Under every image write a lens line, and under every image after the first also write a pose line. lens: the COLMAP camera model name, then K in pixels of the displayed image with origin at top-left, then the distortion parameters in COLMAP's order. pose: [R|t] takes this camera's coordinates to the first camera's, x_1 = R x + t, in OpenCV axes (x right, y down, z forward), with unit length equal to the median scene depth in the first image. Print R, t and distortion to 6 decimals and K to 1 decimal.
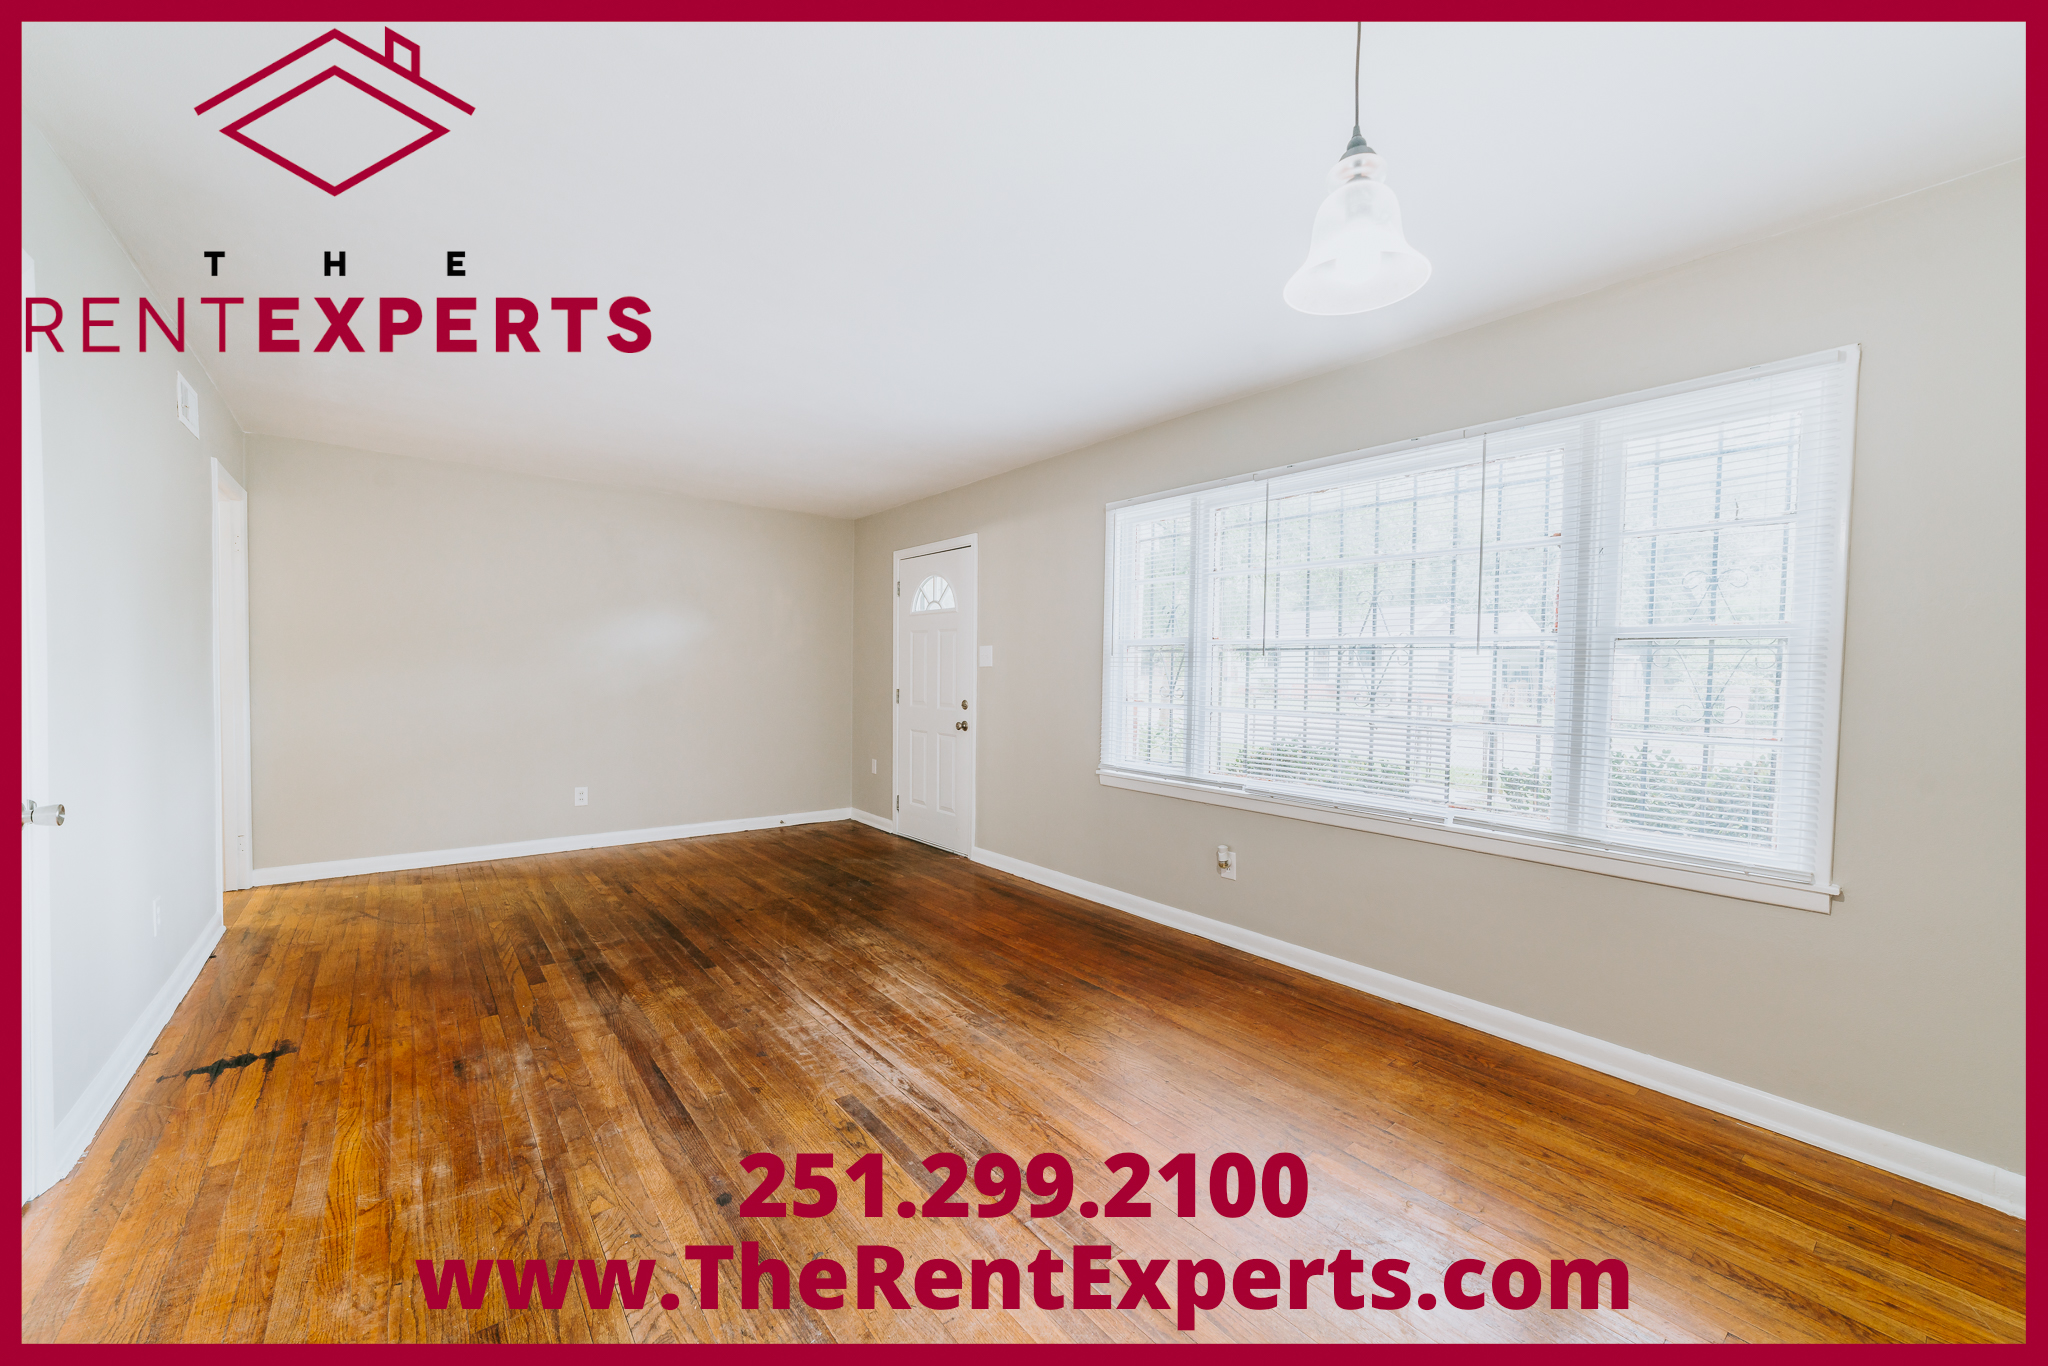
lens RADIAL K [[788.1, 0, 1026.8], [0, 788.1, 692.4], [0, 0, 1]] dist [-0.022561, 0.006973]
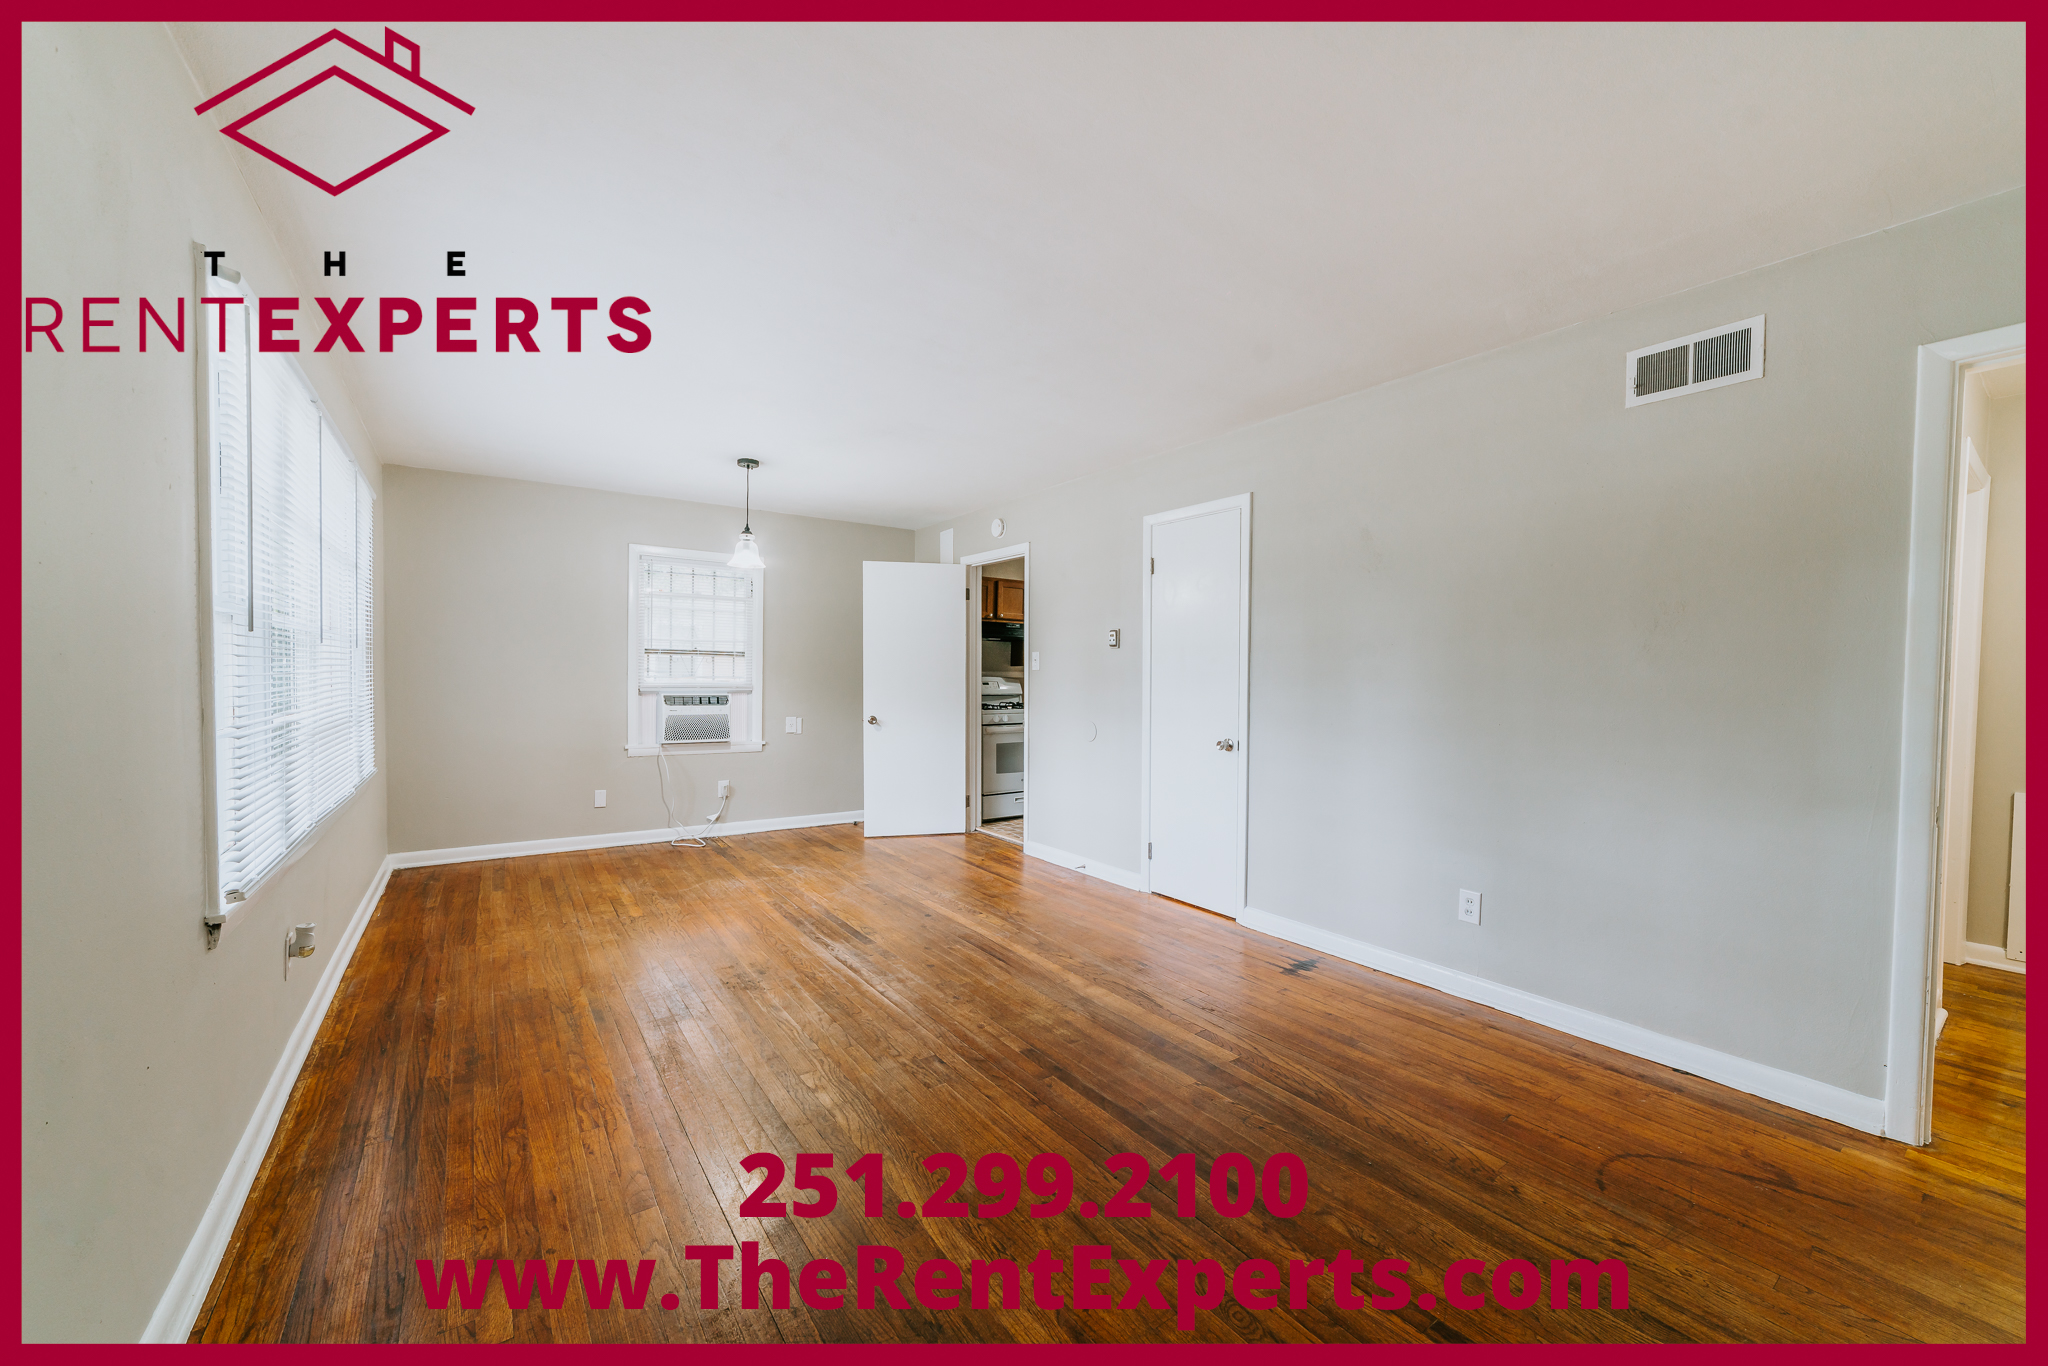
lens RADIAL K [[788.1, 0, 1026.8], [0, 788.1, 692.4], [0, 0, 1]] dist [-0.022561, 0.006973]
pose [[-0.997654, -0.026903, 0.062954, -0.510946], [-0.023316, 0.998100, 0.057037, -0.069116], [-0.064369, 0.055435, -0.996385, 2.042214]]
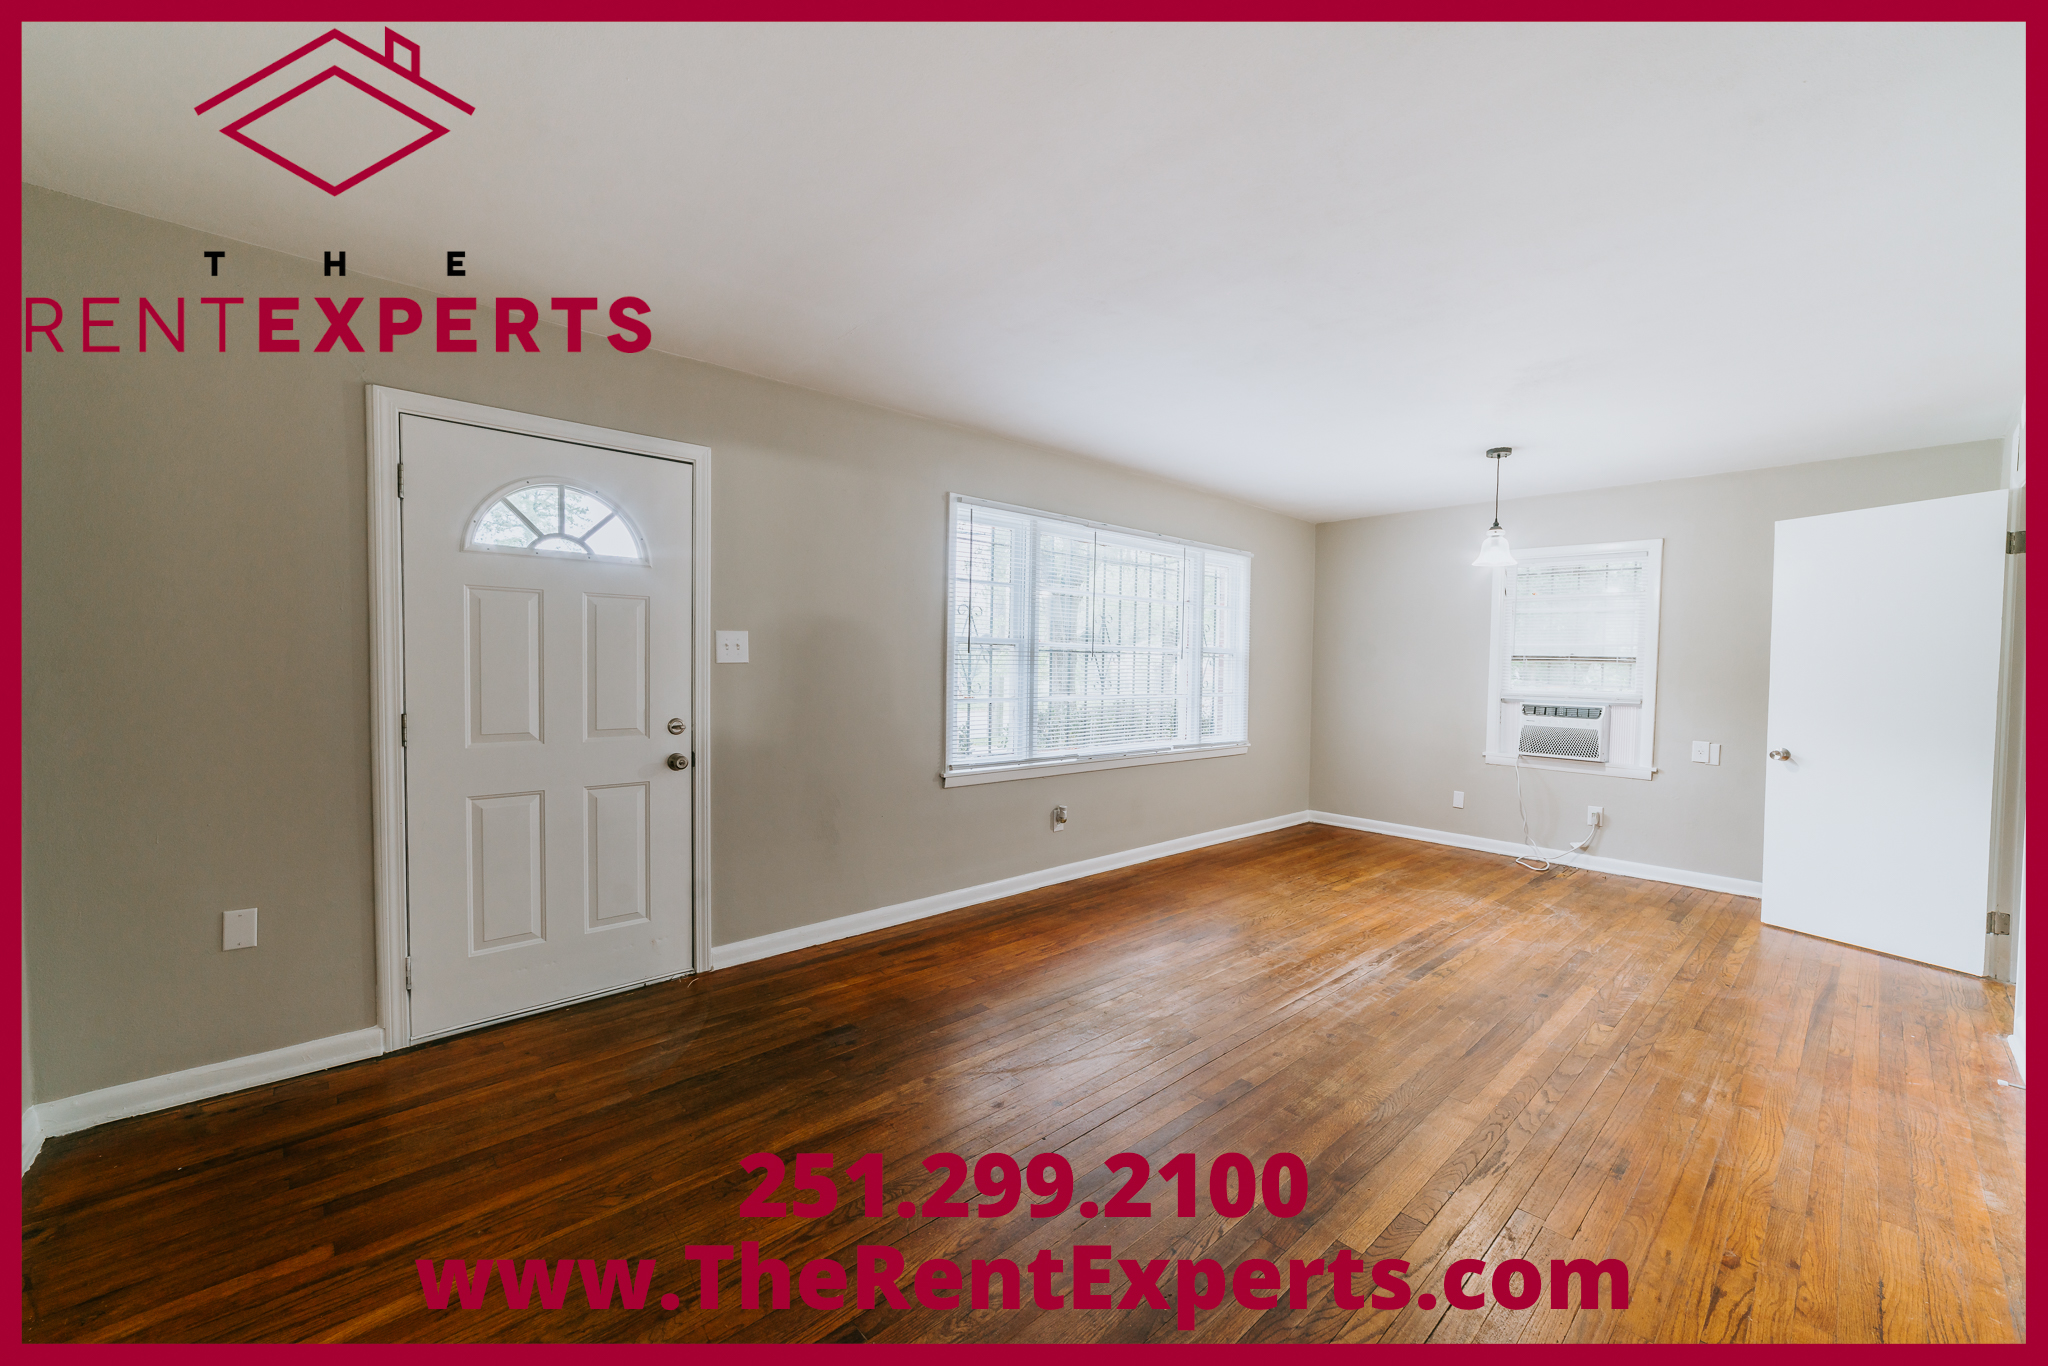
lens RADIAL K [[788.1, 0, 1026.8], [0, 788.1, 692.4], [0, 0, 1]] dist [-0.022561, 0.006973]
pose [[-0.060283, -0.052029, 0.996824, -1.278581], [0.013157, 0.998512, 0.052913, -0.070815], [-0.998095, 0.016305, -0.059509, 1.431906]]
